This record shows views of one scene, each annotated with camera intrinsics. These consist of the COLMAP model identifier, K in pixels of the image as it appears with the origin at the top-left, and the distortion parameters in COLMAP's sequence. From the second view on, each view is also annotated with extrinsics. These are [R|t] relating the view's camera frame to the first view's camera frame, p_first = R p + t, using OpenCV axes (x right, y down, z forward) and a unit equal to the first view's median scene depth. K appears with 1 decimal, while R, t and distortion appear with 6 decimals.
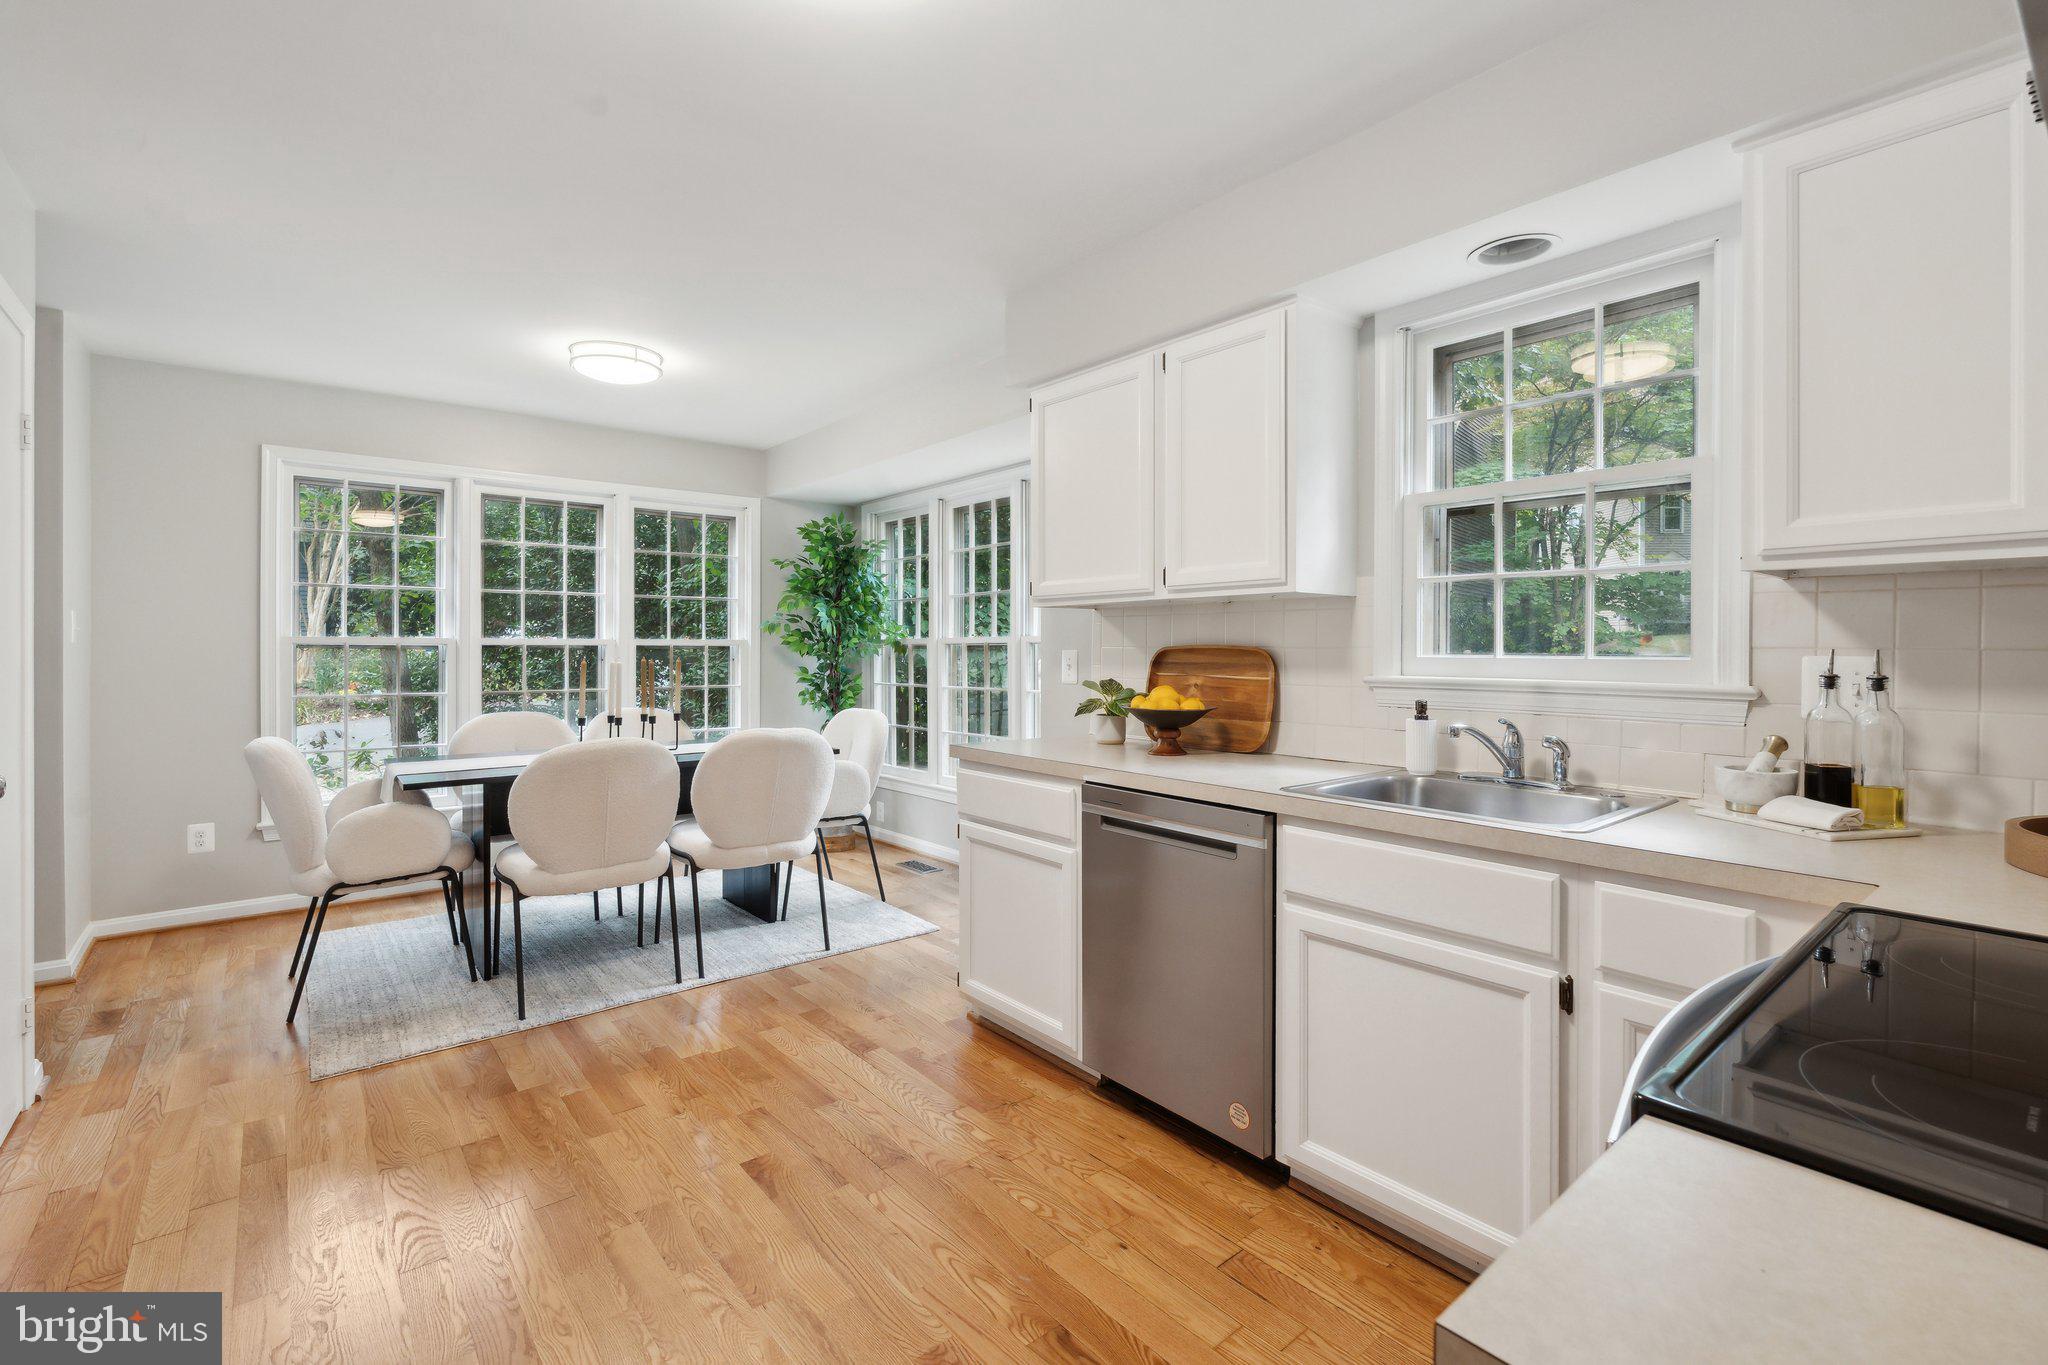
lens RADIAL K [[911.5, 0, 1001.0], [0, 911.5, 648.7], [0, 0, 1]] dist [-0.005678, 0.001110]
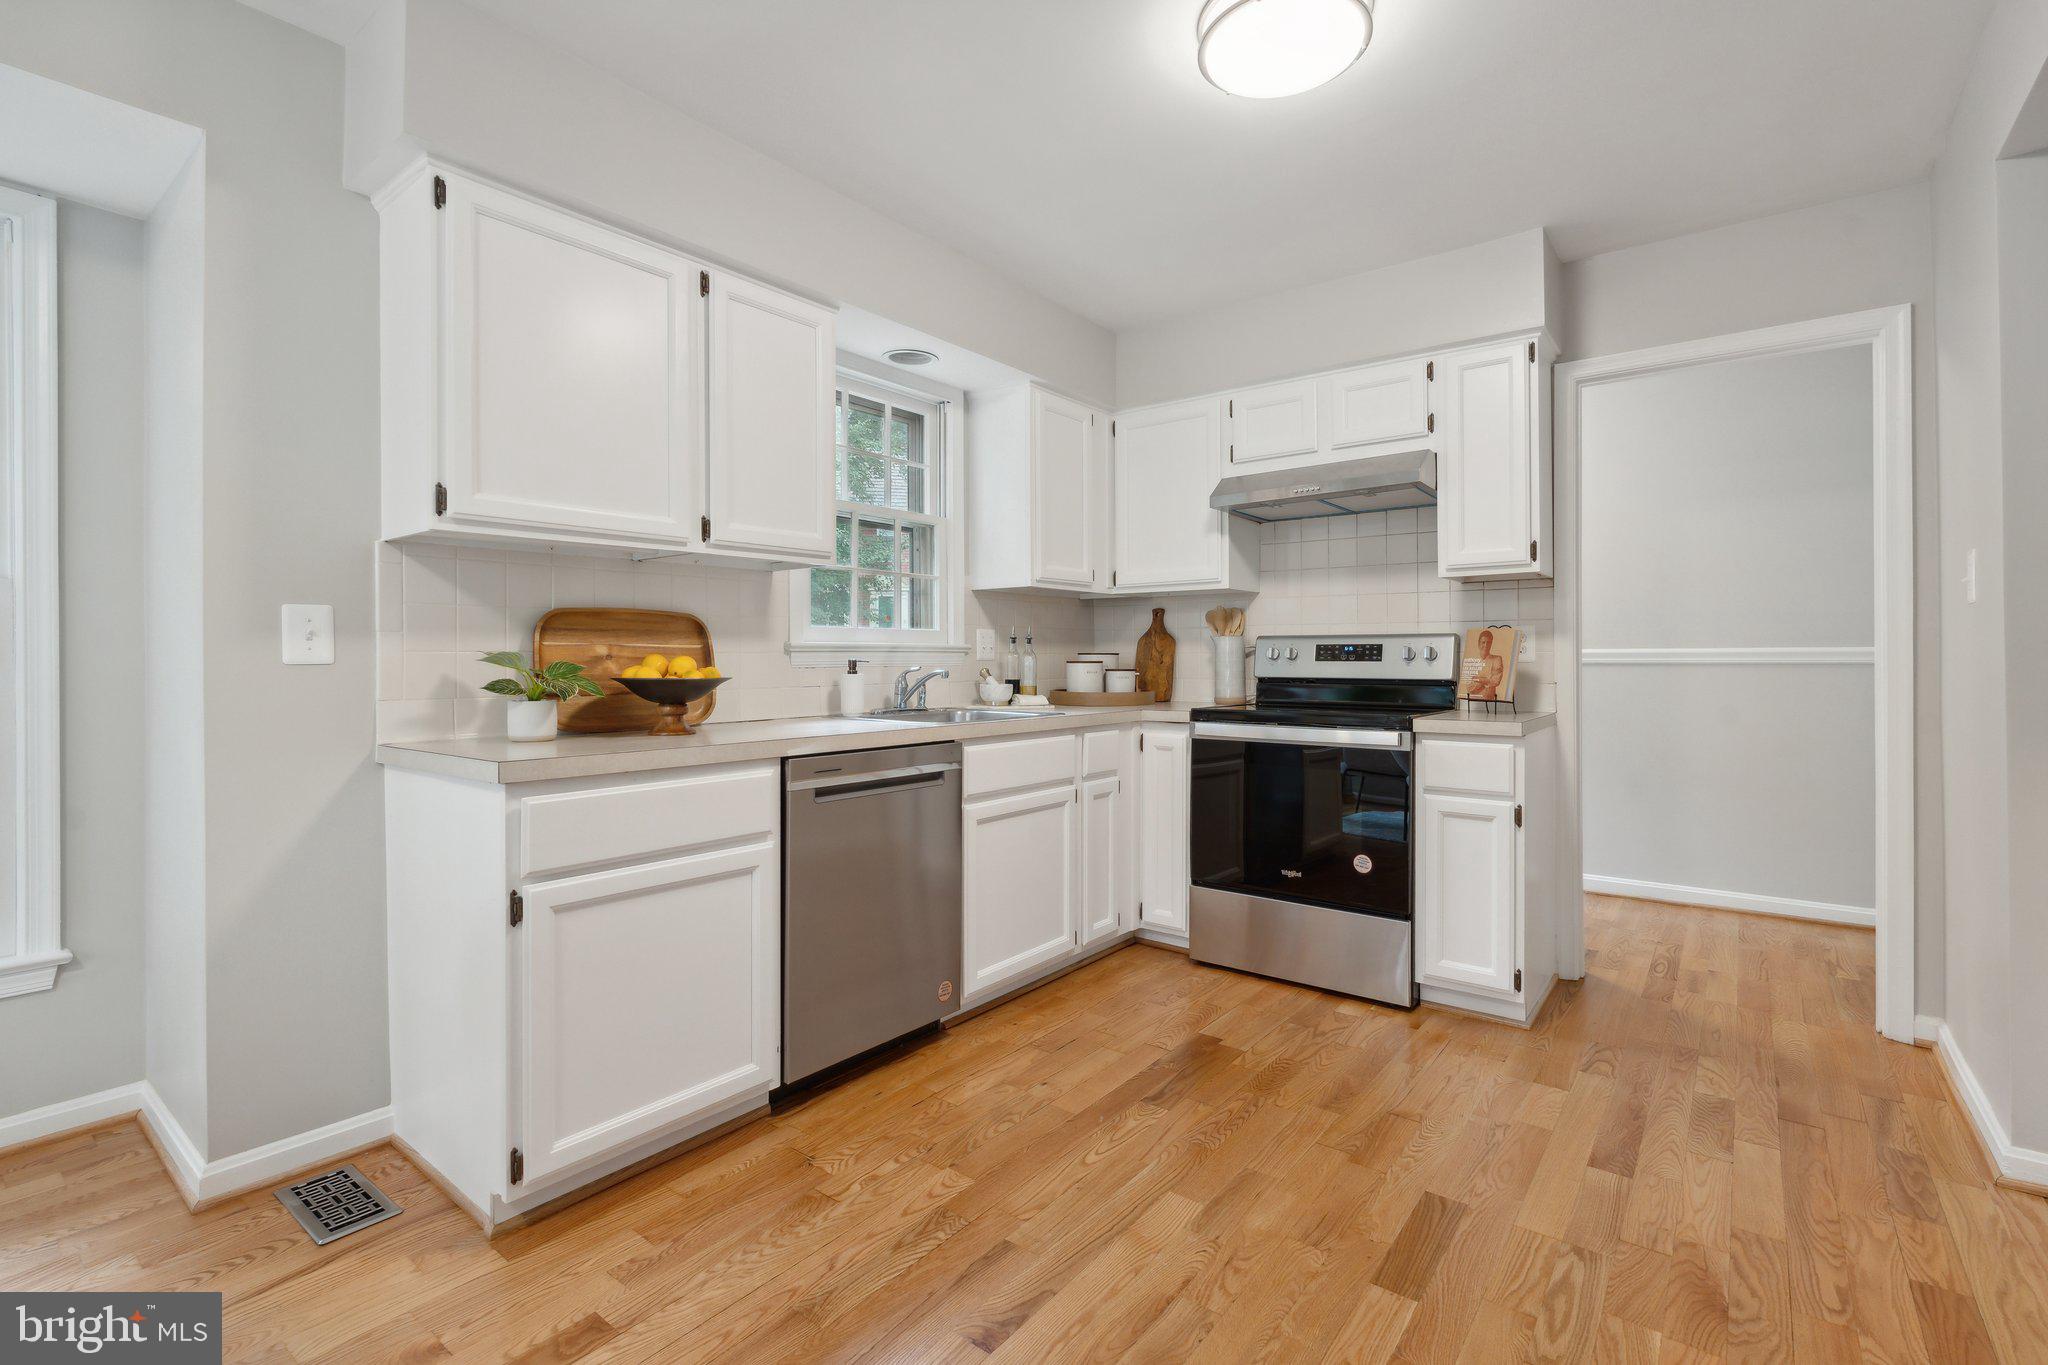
lens RADIAL K [[911.5, 0, 1060.3], [0, 911.5, 656.9], [0, 0, 1]] dist [-0.005678, 0.001110]
pose [[-0.253024, 0.004599, 0.967449, -0.432177], [0.001741, 0.999989, -0.004299, 0.028874], [-0.967458, 0.000596, -0.253030, 0.513241]]
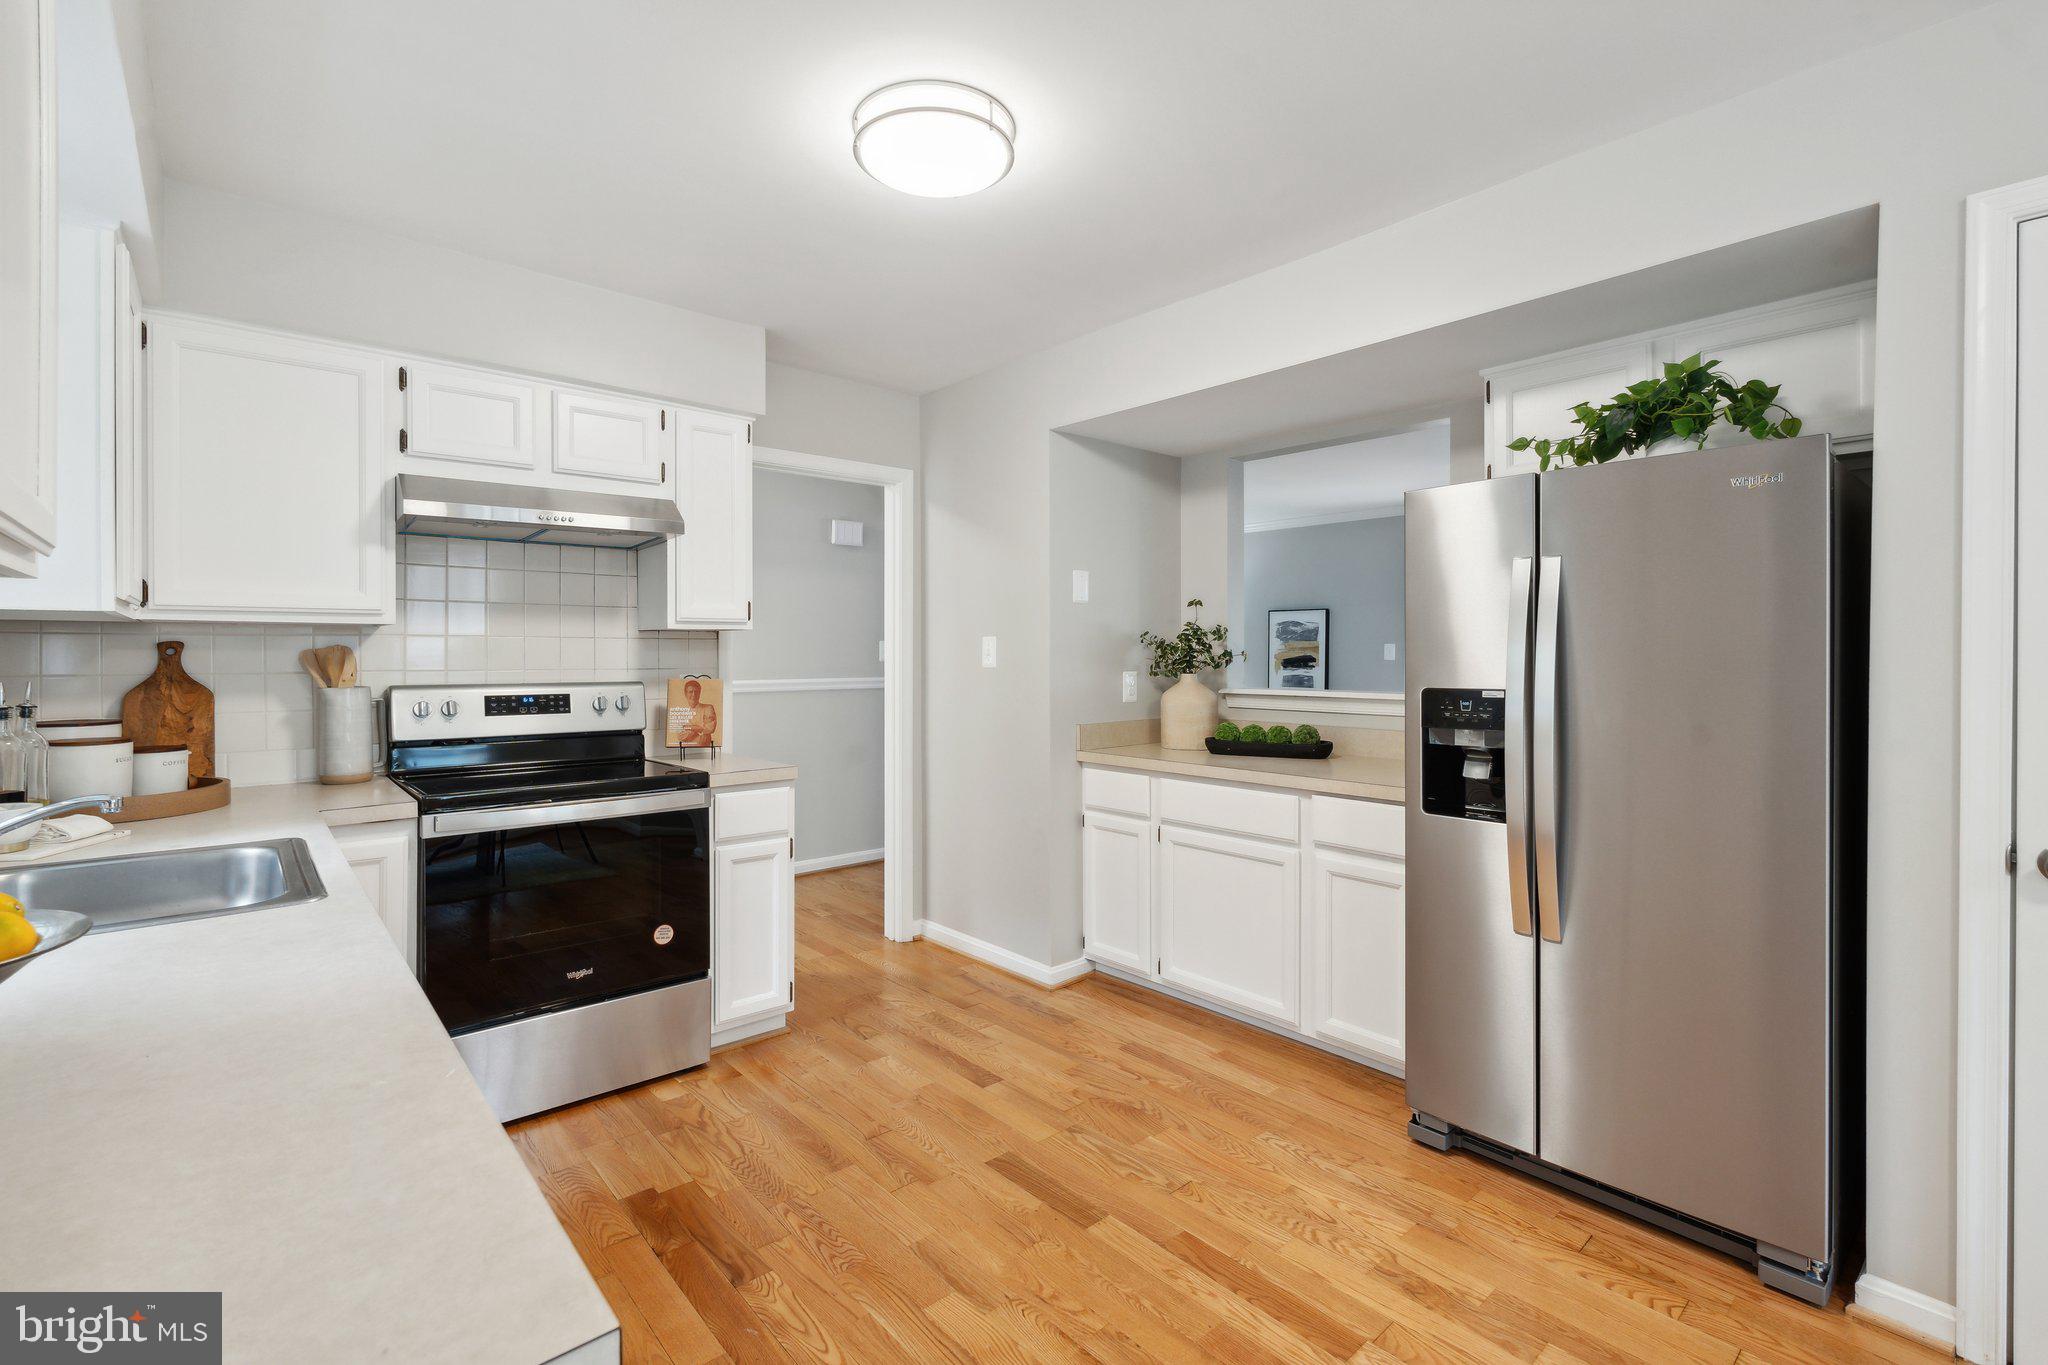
lens RADIAL K [[911.5, 0, 982.3], [0, 911.5, 654.9], [0, 0, 1]] dist [-0.005678, 0.001110]
pose [[-0.999690, 0.001803, -0.024837, -0.074897], [0.001666, 0.999983, 0.005534, -0.015296], [0.024846, 0.005491, -0.999676, 0.745723]]
